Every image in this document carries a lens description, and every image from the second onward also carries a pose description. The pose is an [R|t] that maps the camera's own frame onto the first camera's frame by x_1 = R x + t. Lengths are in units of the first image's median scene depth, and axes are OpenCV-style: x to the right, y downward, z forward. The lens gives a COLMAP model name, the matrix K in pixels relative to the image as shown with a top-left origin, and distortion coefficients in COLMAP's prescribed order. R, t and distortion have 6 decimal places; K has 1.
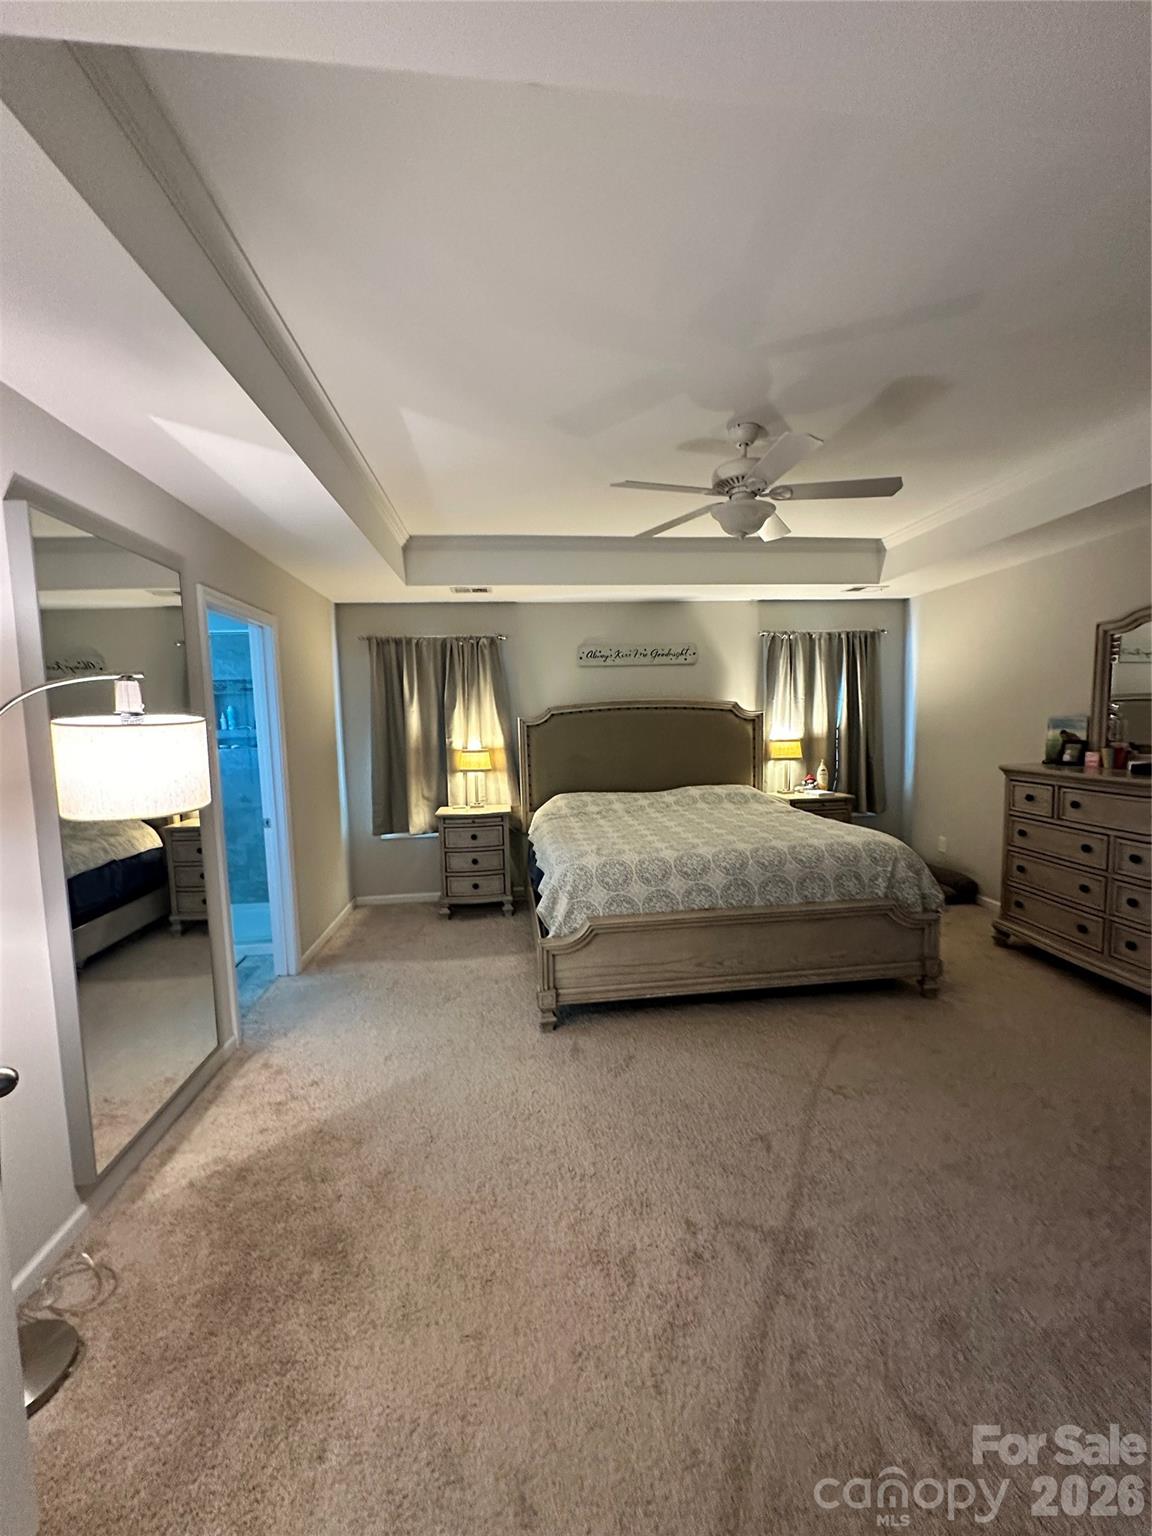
lens RADIAL K [[615.6, 0, 580.0], [0, 615.6, 769.7], [0, 0, 1]] dist [-0.002283, 0.000854]
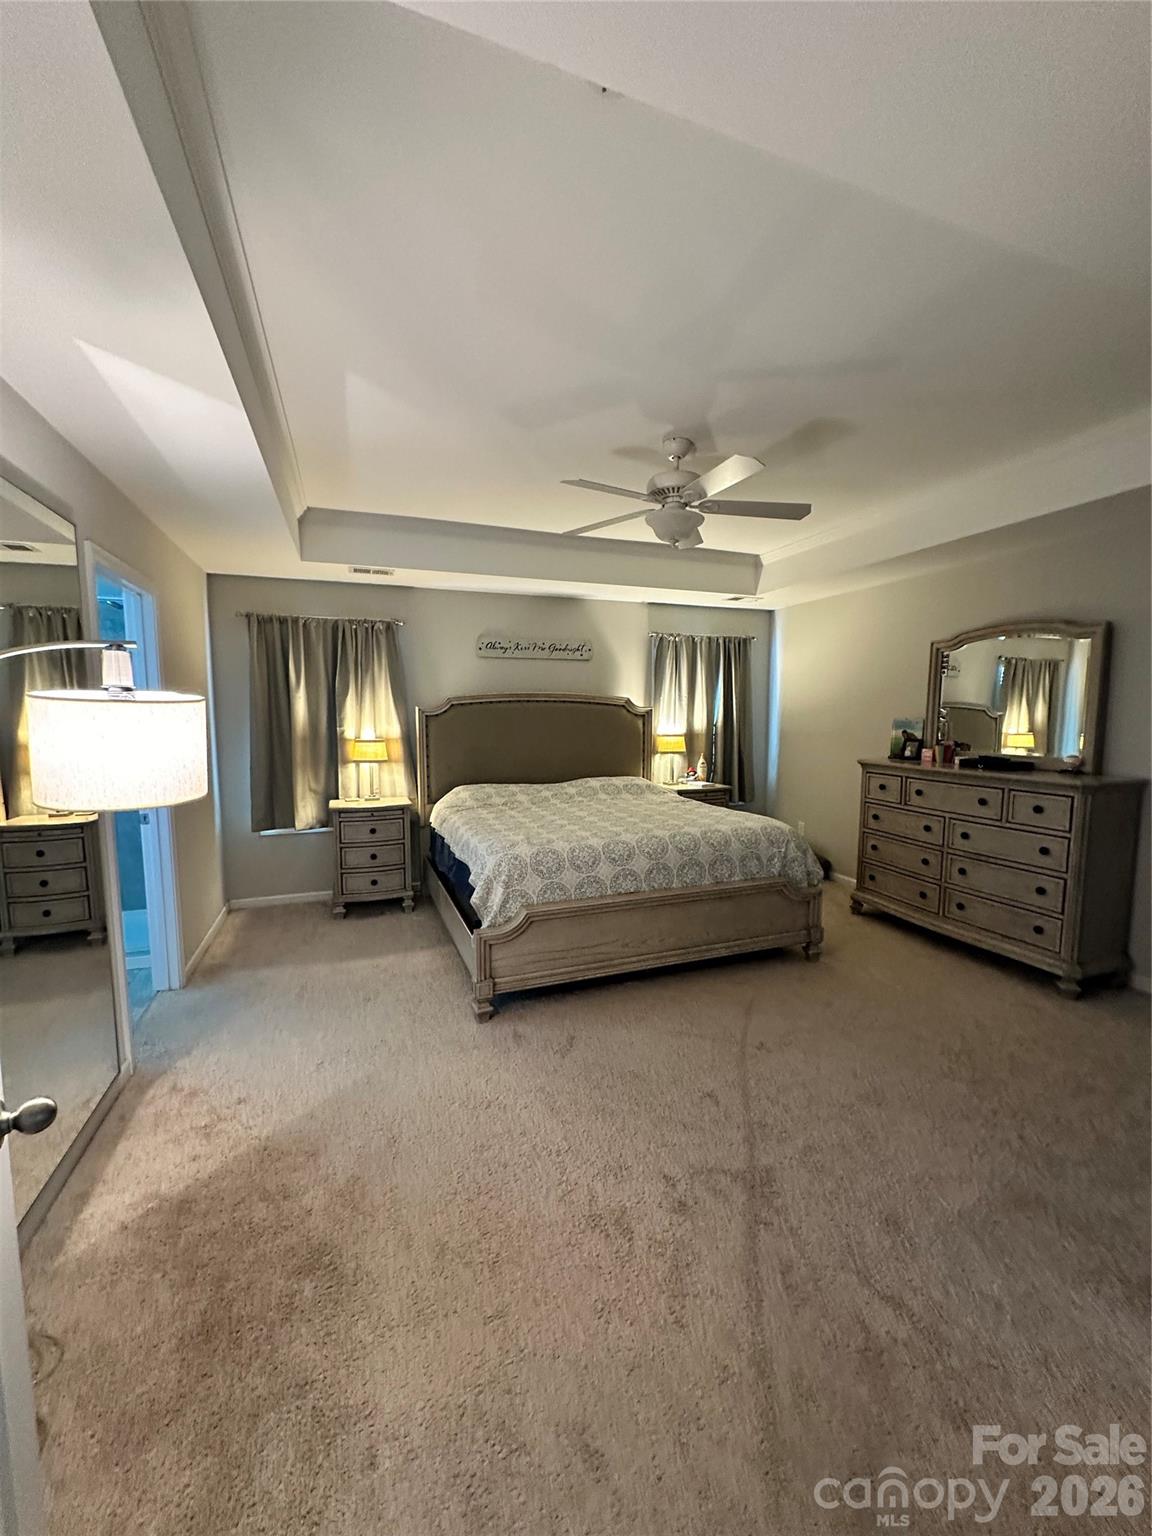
lens RADIAL K [[615.6, 0, 579.9], [0, 615.6, 769.7], [0, 0, 1]] dist [-0.002283, 0.000854]
pose [[0.969373, 0.003168, 0.245572, -0.152848], [-0.005682, 0.999938, 0.009528, 0.005669], [-0.245527, -0.010632, 0.969331, -0.003576]]
